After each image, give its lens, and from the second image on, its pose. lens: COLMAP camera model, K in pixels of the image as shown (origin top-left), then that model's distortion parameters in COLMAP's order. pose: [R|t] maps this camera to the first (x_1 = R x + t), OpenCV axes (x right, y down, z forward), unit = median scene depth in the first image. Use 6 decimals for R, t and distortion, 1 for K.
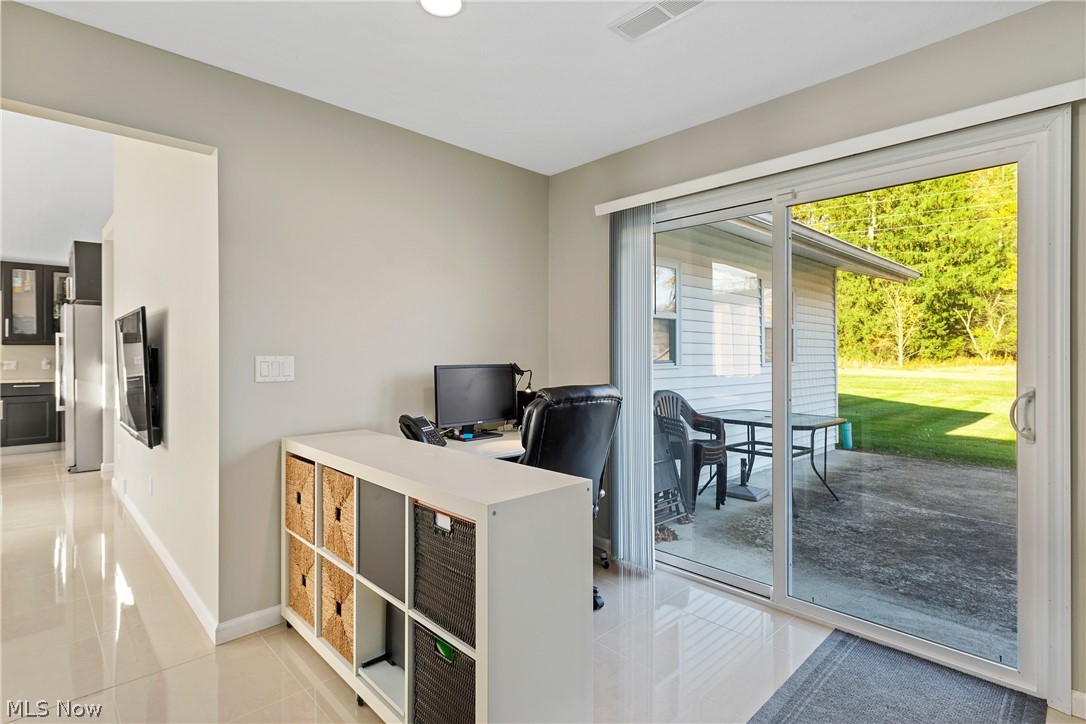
lens RADIAL K [[535.1, 0, 543.0], [0, 535.1, 362.0], [0, 0, 1]] dist [0.005828, -0.000035]
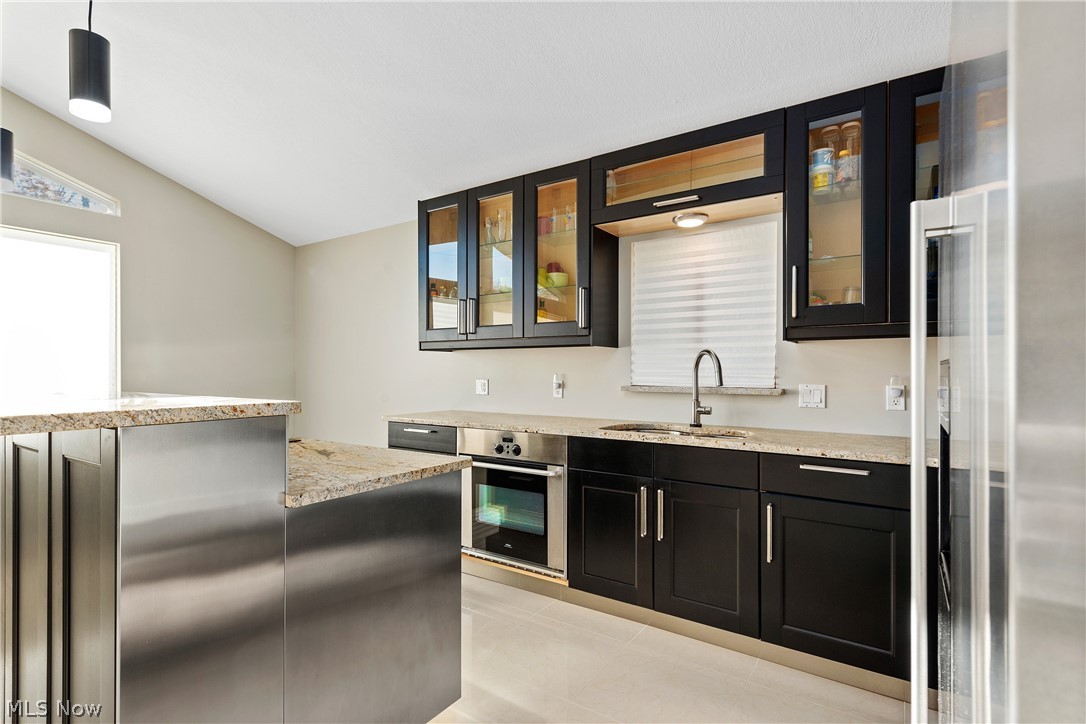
lens RADIAL K [[535.1, 0, 543.0], [0, 535.1, 362.0], [0, 0, 1]] dist [0.005828, -0.000035]
pose [[0.211687, -0.013297, -0.977247, -0.690431], [-0.015427, 0.999737, -0.016945, -0.008802], [0.977216, 0.018663, 0.211426, 0.767962]]
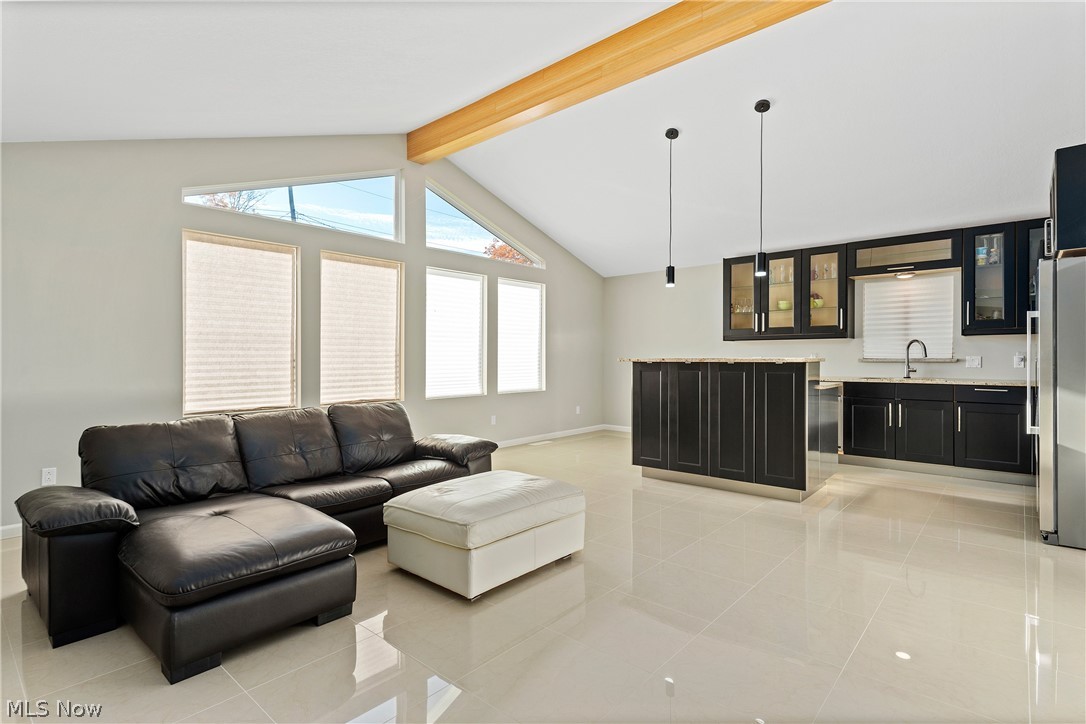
lens RADIAL K [[543.2, 0, 538.2], [0, 543.2, 355.0], [0, 0, 1]] dist [0.001953, -0.000377]
pose [[0.081592, -0.004761, -0.996654, -0.273026], [-0.009457, 0.999940, -0.005551, 0.006903], [0.996621, 0.009878, 0.081542, 0.326330]]
